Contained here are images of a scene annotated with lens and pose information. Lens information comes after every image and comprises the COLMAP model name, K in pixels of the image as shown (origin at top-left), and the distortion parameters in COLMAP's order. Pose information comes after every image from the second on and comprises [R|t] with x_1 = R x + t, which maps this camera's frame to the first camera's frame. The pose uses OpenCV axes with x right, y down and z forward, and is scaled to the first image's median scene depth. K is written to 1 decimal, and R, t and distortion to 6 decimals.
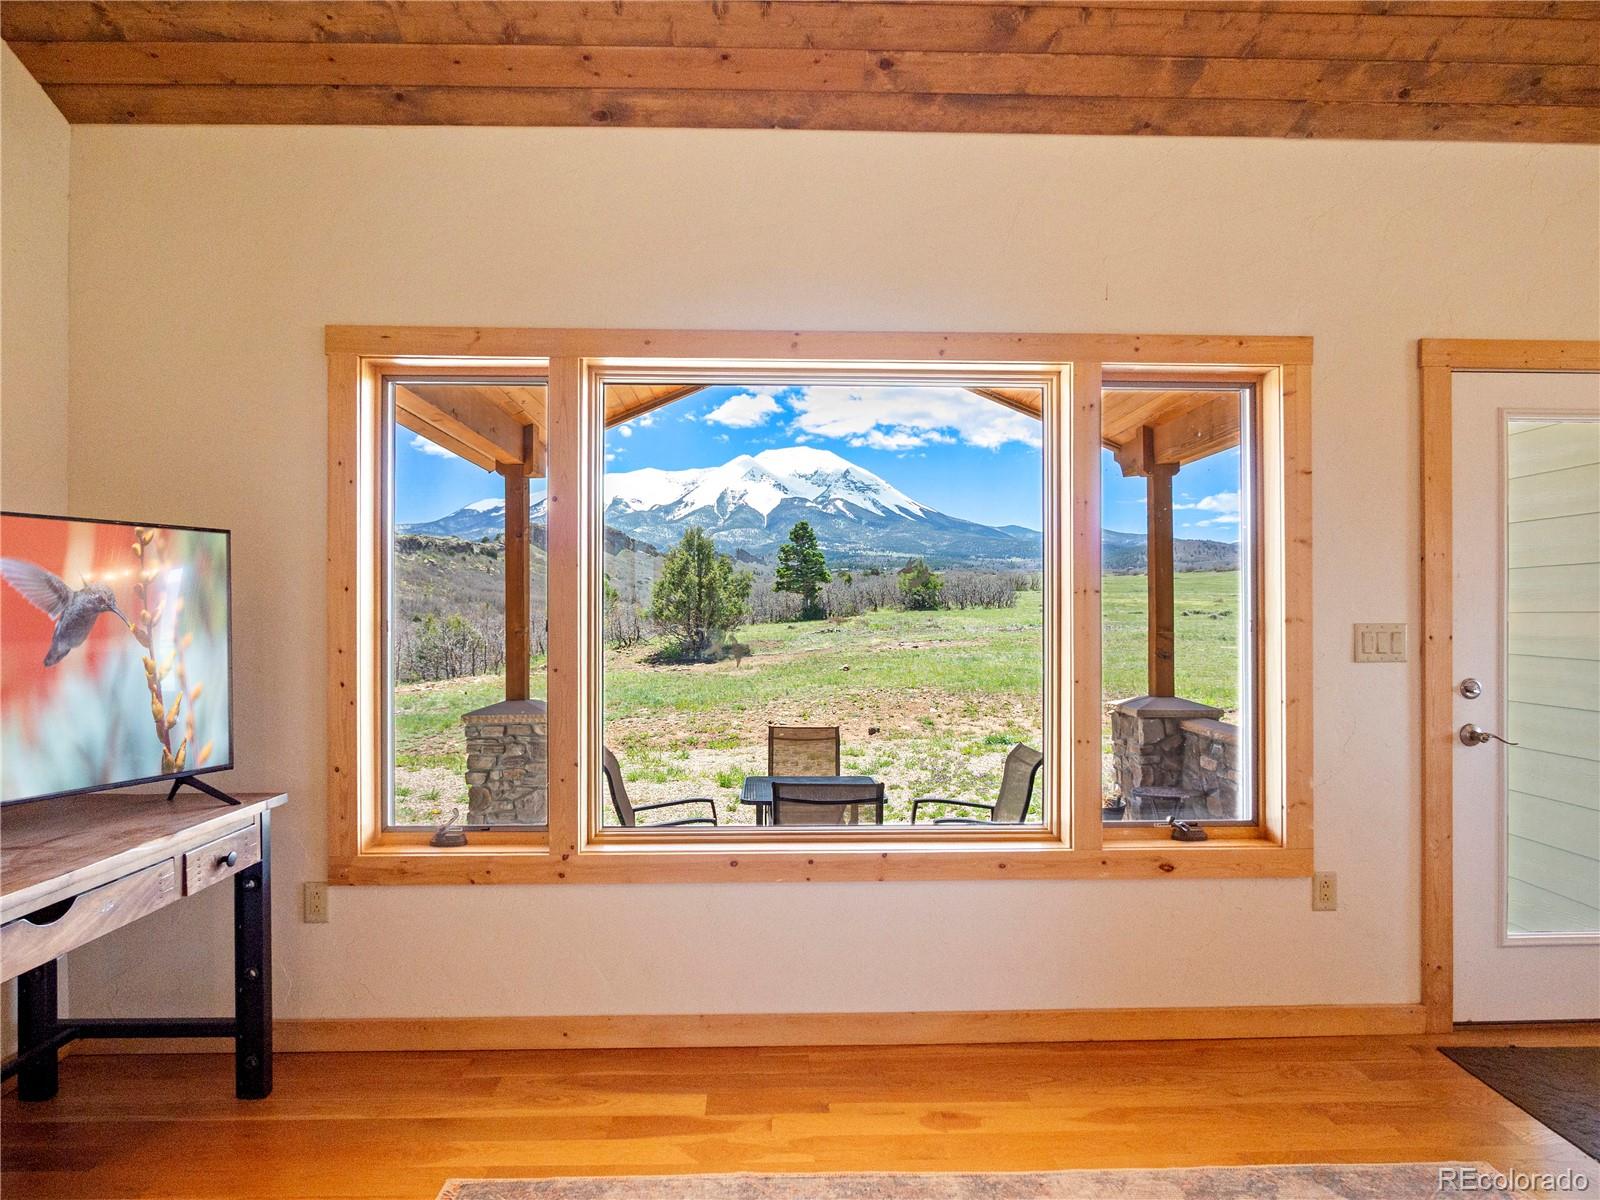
lens RADIAL K [[894.2, 0, 792.1], [0, 894.2, 607.7], [0, 0, 1]] dist [-0.011067, 0.000451]
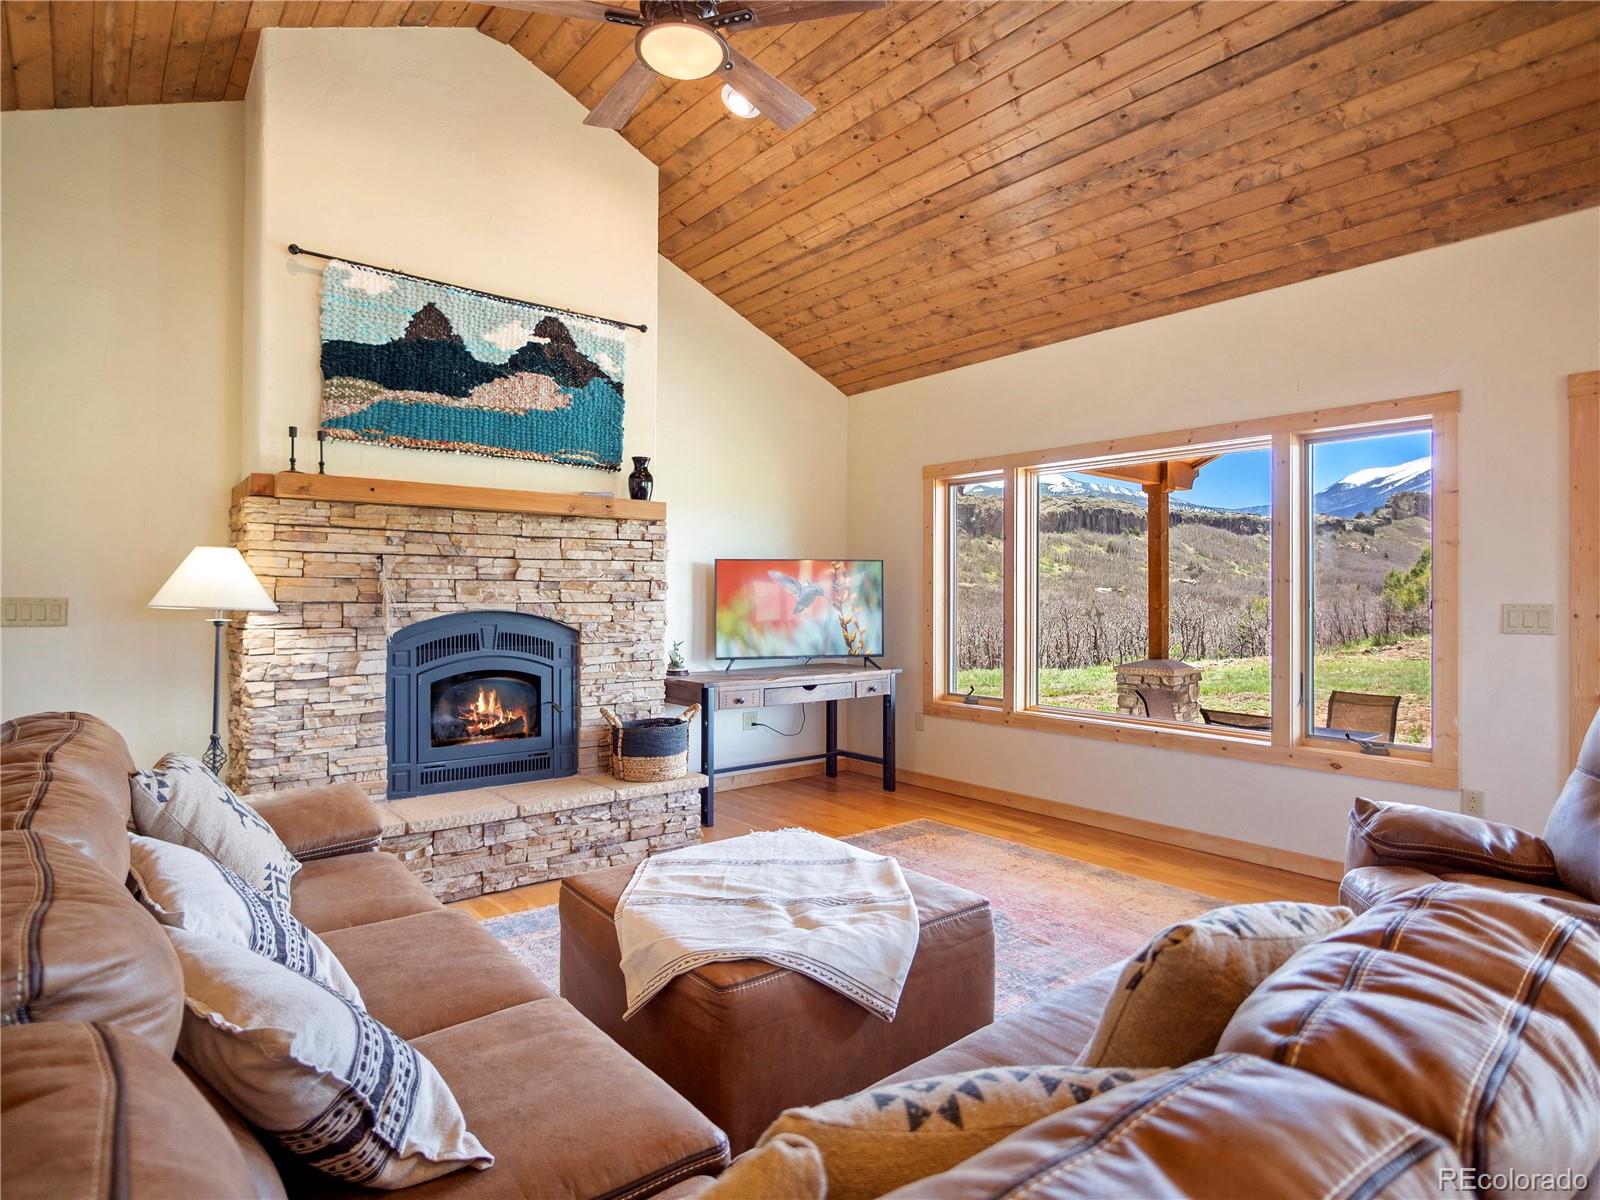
lens RADIAL K [[894.2, 0, 792.1], [0, 894.2, 607.7], [0, 0, 1]] dist [-0.011067, 0.000451]
pose [[0.603933, 0.013791, -0.796916, 1.086801], [0.002529, 0.999812, 0.019219, -0.004423], [0.797031, -0.013623, 0.603785, -0.639221]]
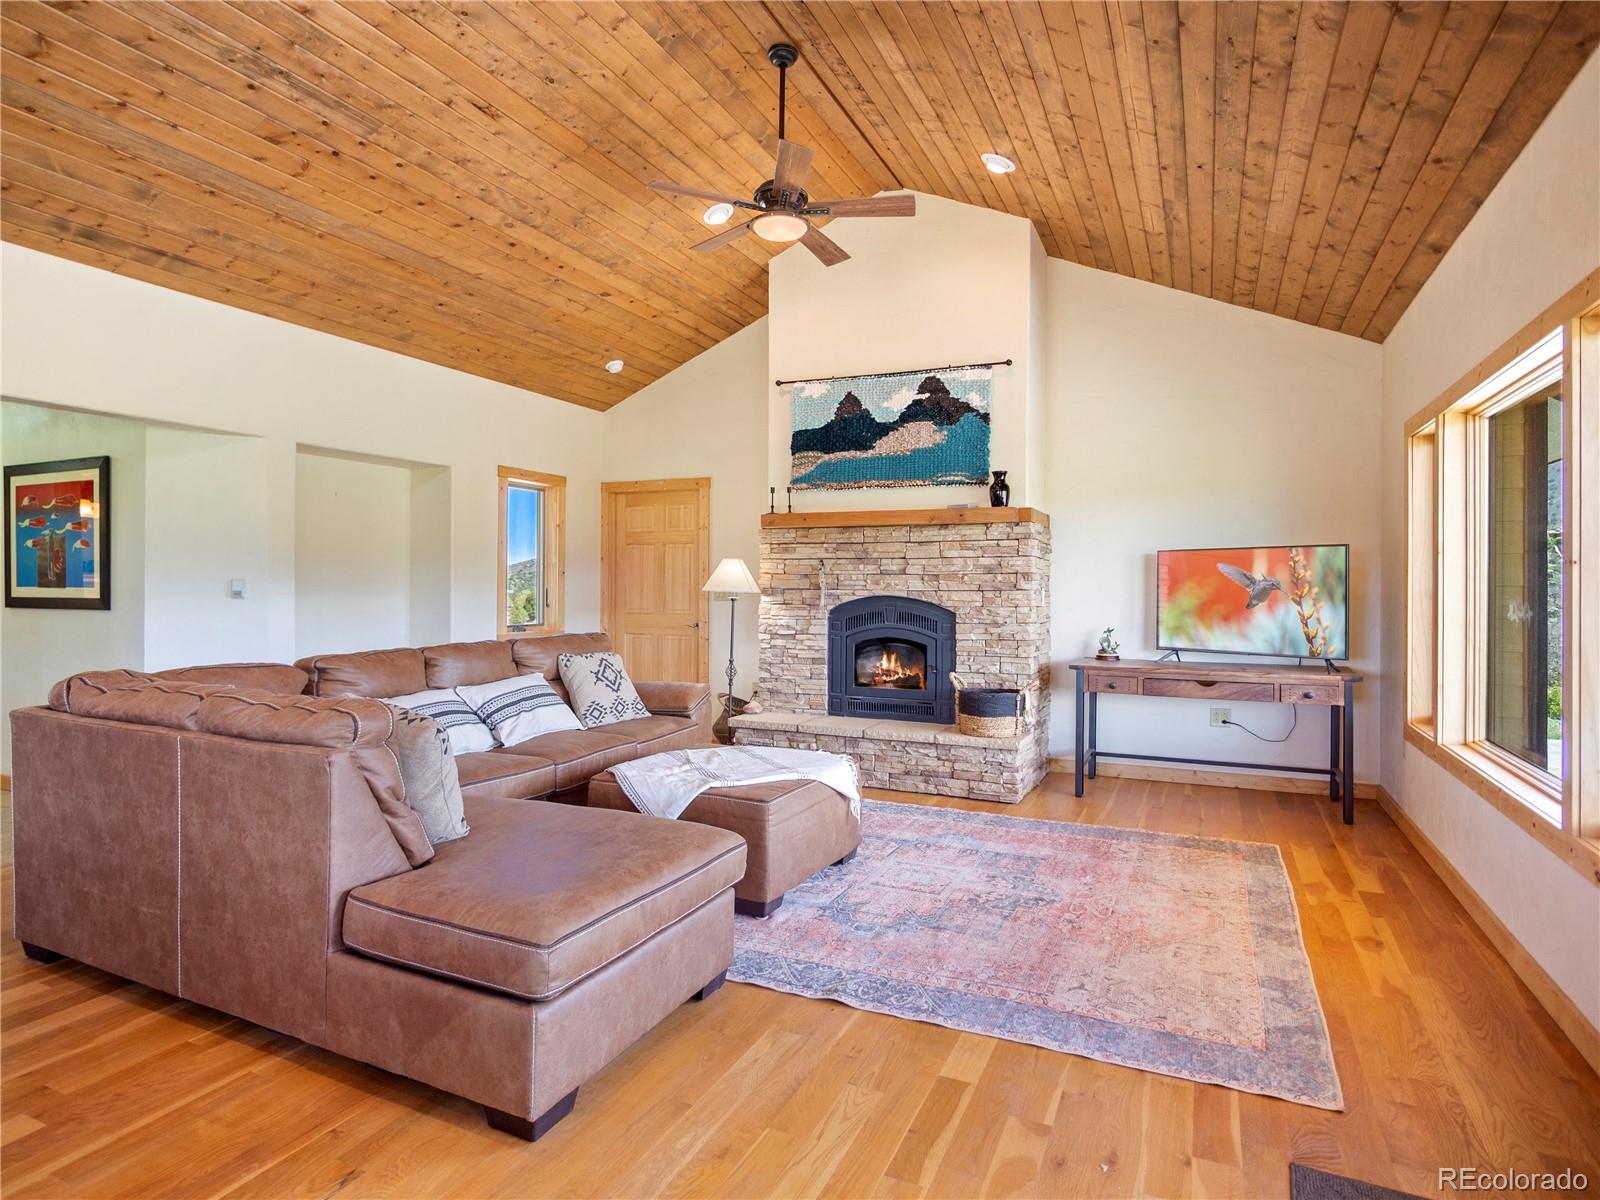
lens RADIAL K [[874.3, 0, 790.0], [0, 874.3, 605.5], [0, 0, 1]] dist [-0.016765, -0.000527]
pose [[-0.461886, 0.020598, -0.886700, 1.580585], [0.002417, 0.999756, 0.021966, 0.005547], [0.886936, 0.008003, -0.461823, 0.709201]]
